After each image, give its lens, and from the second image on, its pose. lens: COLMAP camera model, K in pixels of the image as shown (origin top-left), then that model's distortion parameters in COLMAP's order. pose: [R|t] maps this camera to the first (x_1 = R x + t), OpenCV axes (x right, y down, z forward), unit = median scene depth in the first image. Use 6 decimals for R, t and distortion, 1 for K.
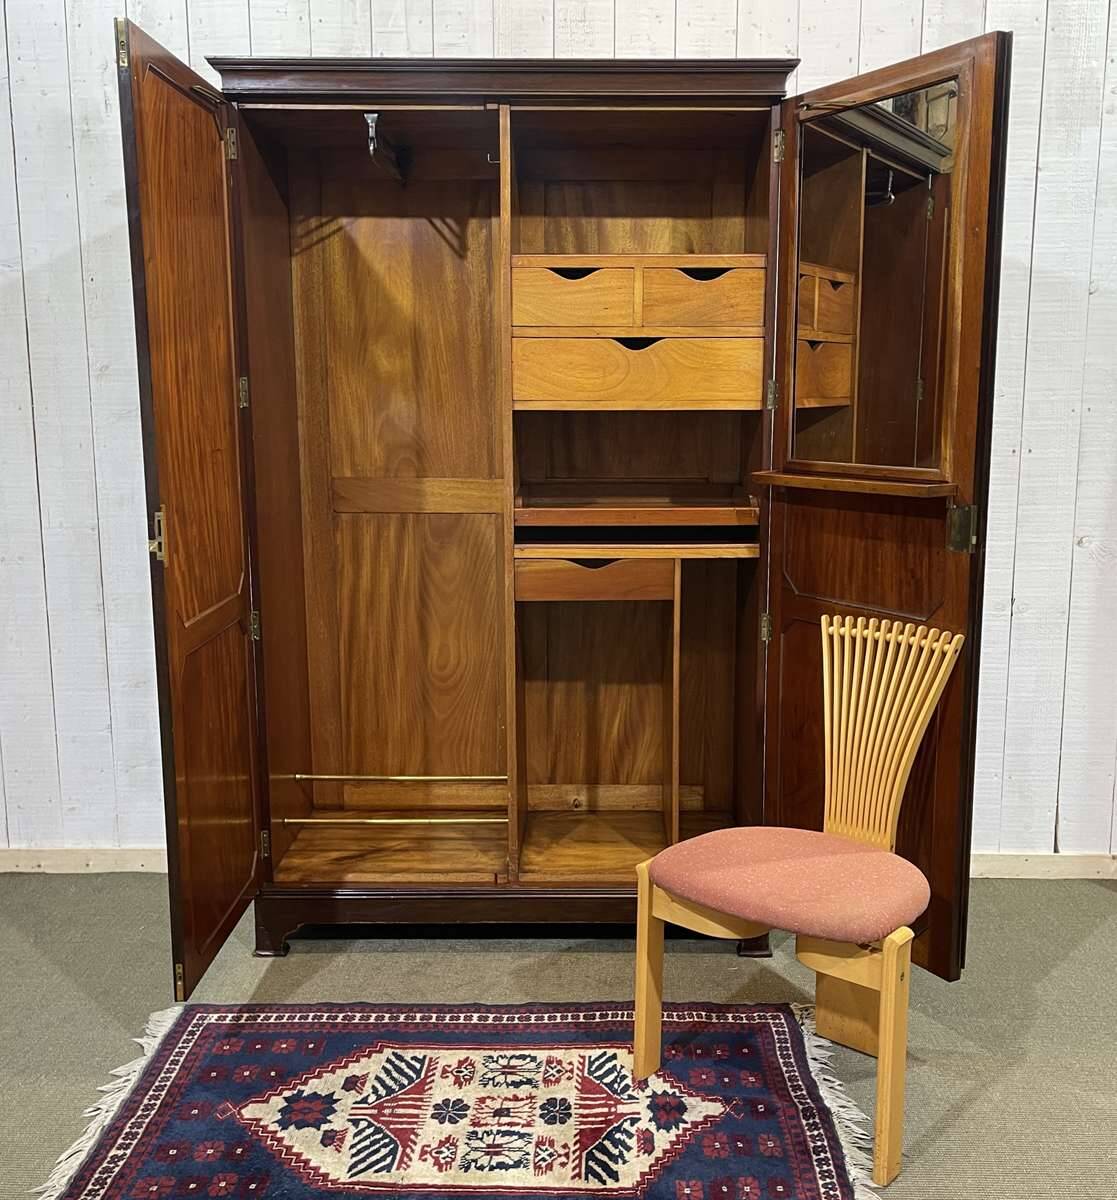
lens RADIAL K [[1250.3, 0, 596.1], [0, 1250.3, 610.2], [0, 0, 1]] dist [0.033782, 0.000000]
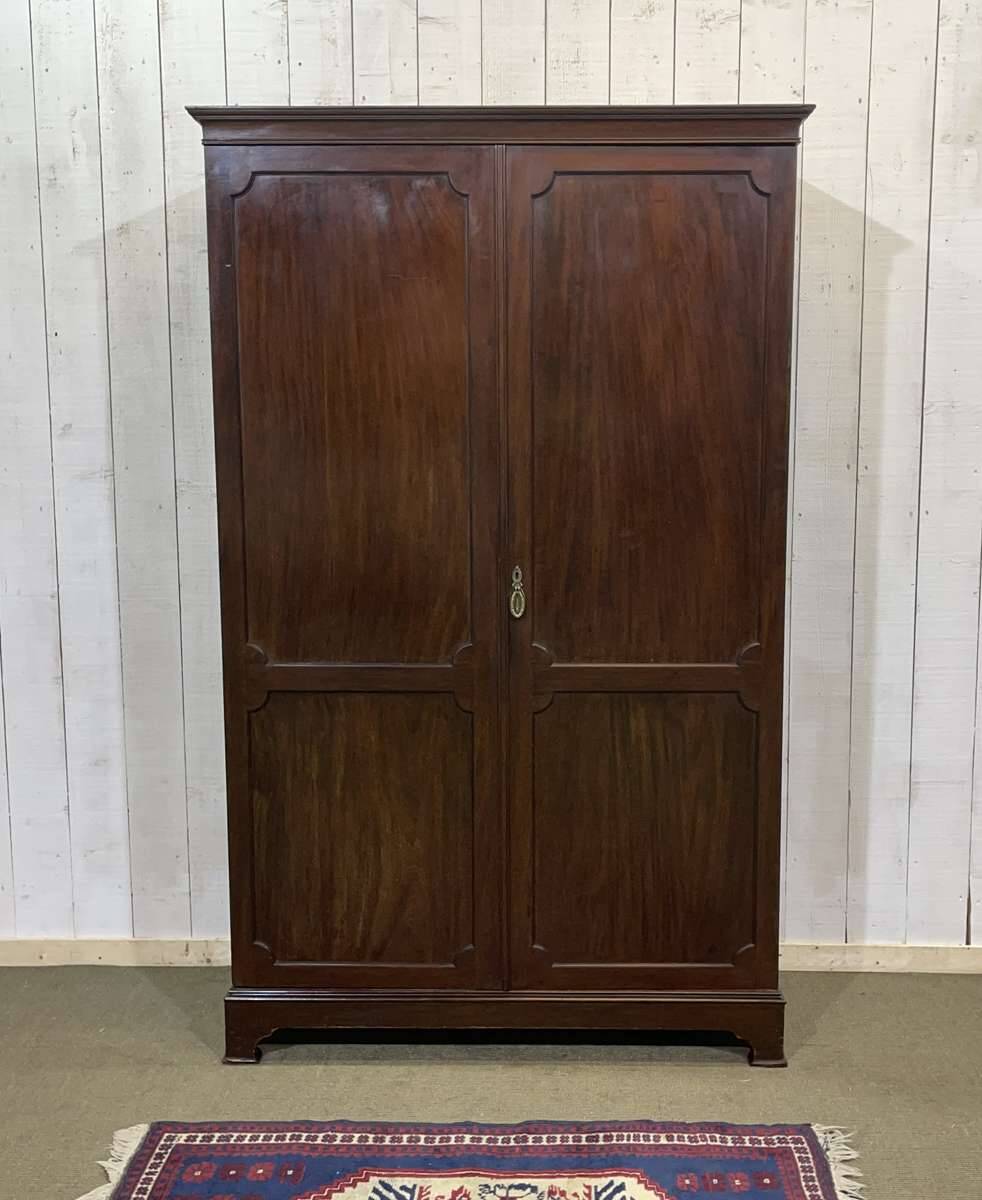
lens RADIAL K [[1309.4, 0, 533.2], [0, 1309.4, 603.7], [0, 0, 1]] dist [0.032470, 0.000000]
pose [[0.999907, -0.000718, -0.013589, -0.030979], [0.000256, 0.999424, -0.033941, -0.028759], [0.013606, 0.033934, 0.999331, 0.025507]]
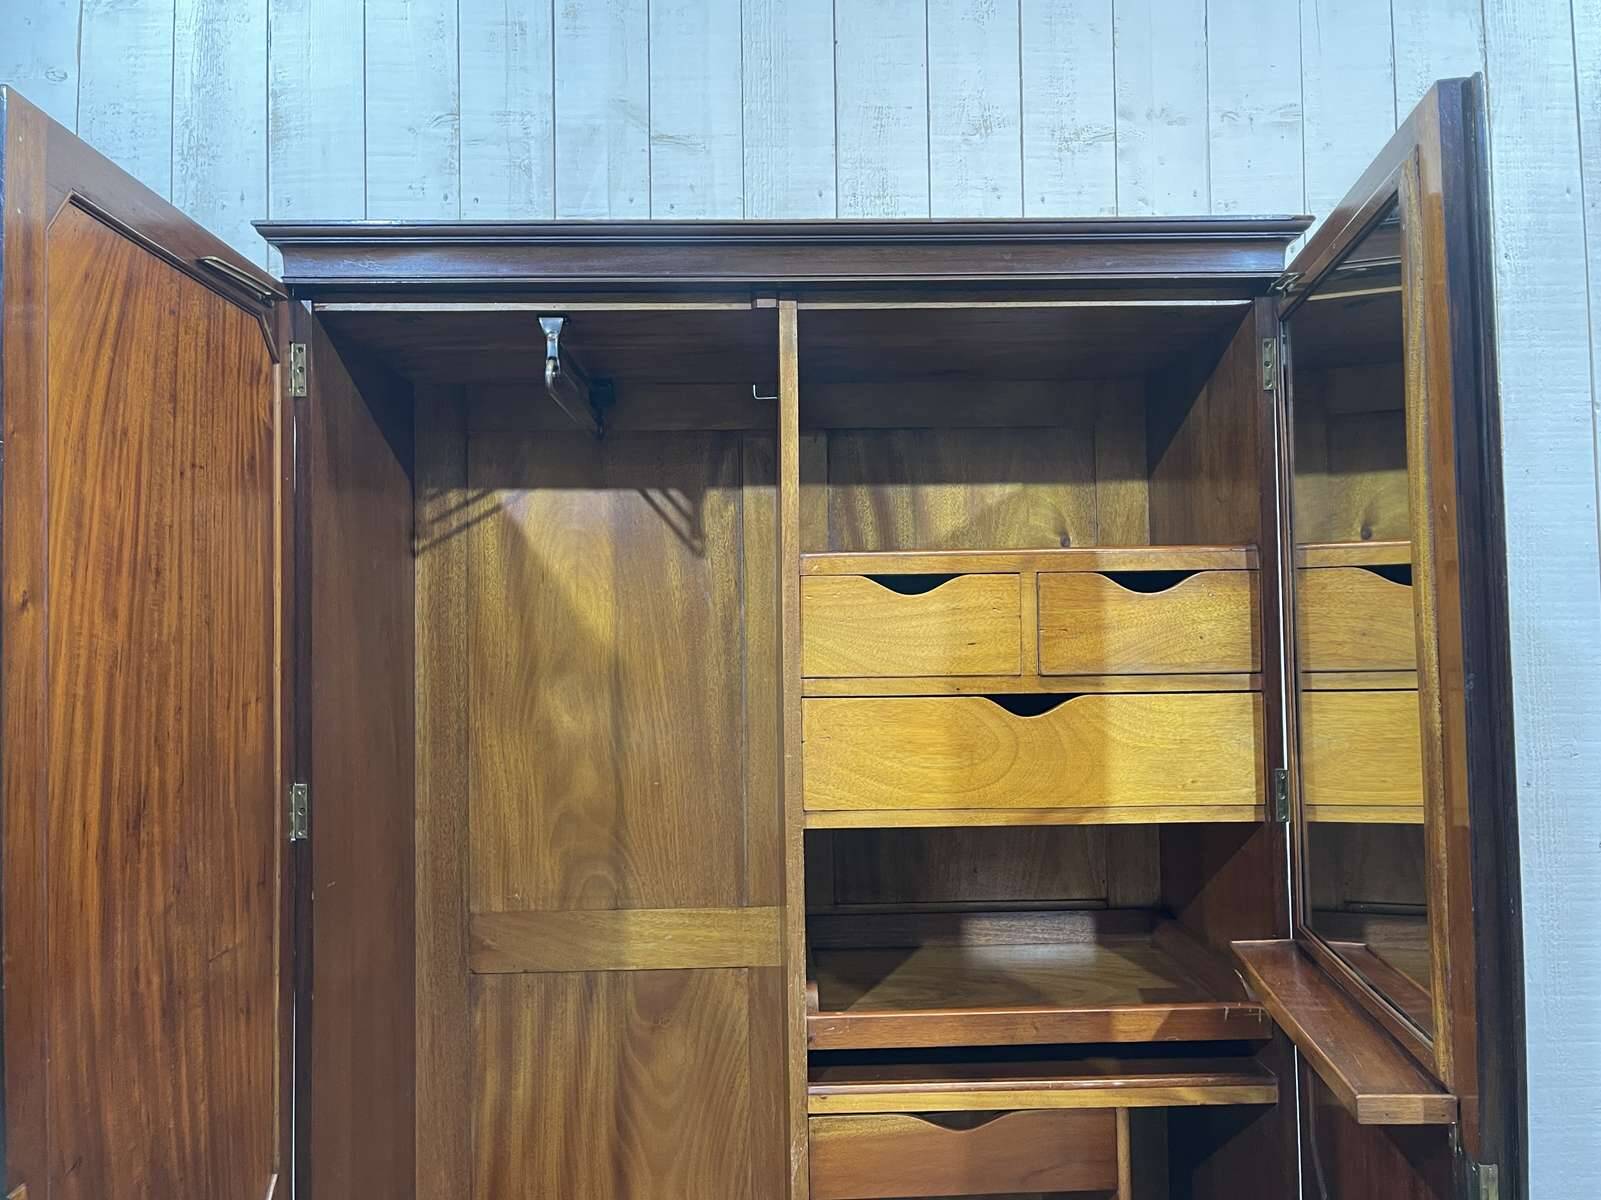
lens RADIAL K [[1277.9, 0, 804.5], [0, 1277.9, 600.8], [0, 0, 1]] dist [0.062765, -0.079382]
pose [[0.999513, -0.015738, 0.026950, -0.074807], [0.020933, 0.978552, -0.204935, -0.134600], [-0.023147, 0.205399, 0.978404, 0.413400]]
